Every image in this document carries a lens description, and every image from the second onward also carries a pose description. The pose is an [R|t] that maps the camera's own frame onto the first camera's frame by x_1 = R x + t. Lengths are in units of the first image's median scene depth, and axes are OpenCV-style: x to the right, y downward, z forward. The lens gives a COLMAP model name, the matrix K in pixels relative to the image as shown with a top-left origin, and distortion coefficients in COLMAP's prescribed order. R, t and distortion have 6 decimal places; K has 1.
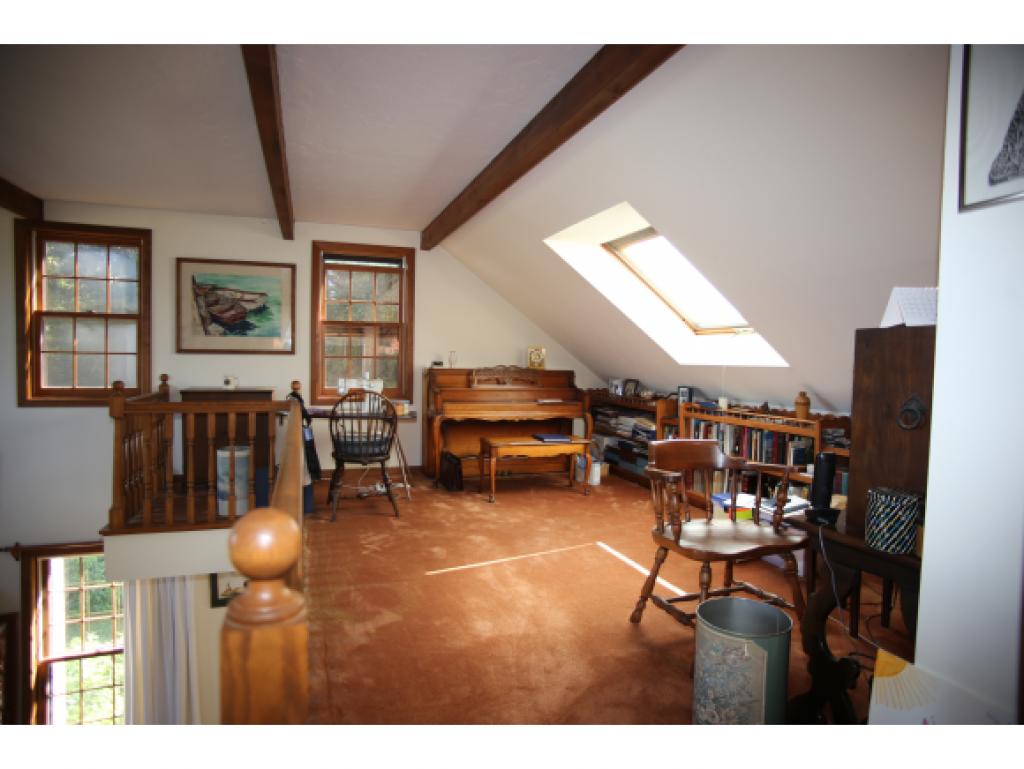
lens RADIAL K [[556.6, 0, 512.2], [0, 556.6, 390.3], [0, 0, 1]] dist [-0.120714, 0.068134]
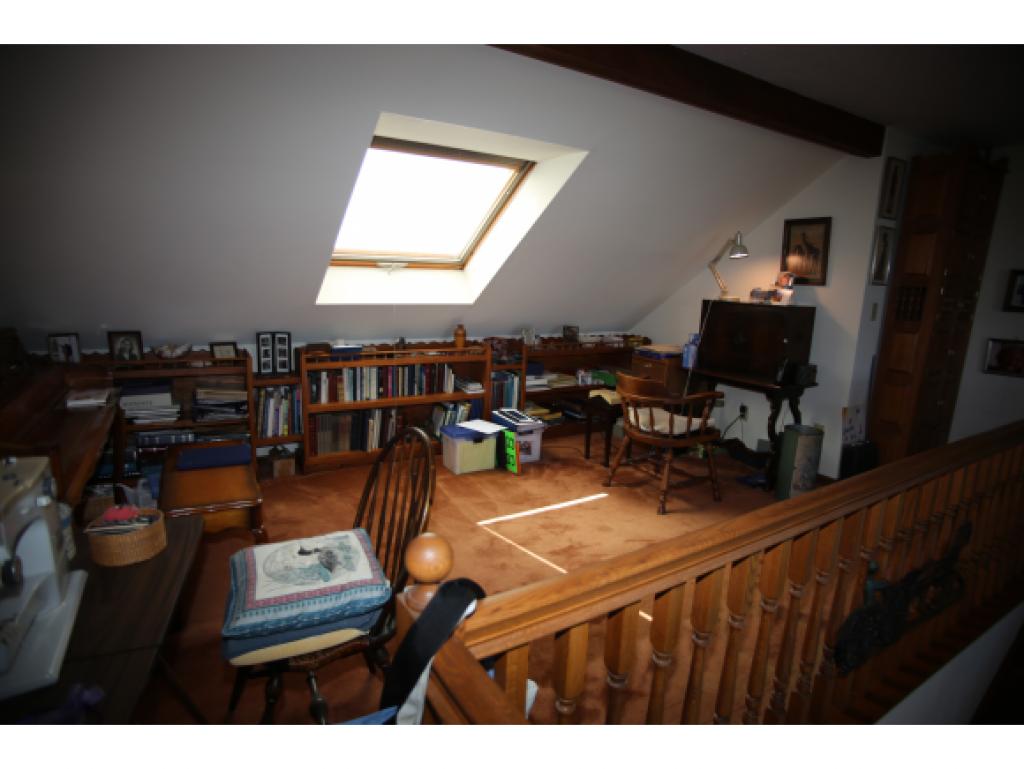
lens RADIAL K [[556.6, 0, 512.2], [0, 556.6, 390.3], [0, 0, 1]] dist [-0.120714, 0.068134]
pose [[-0.209720, -0.219762, 0.952744, -0.587276], [0.010501, 0.973852, 0.226942, -0.115617], [-0.977705, 0.057600, -0.201929, 1.018243]]
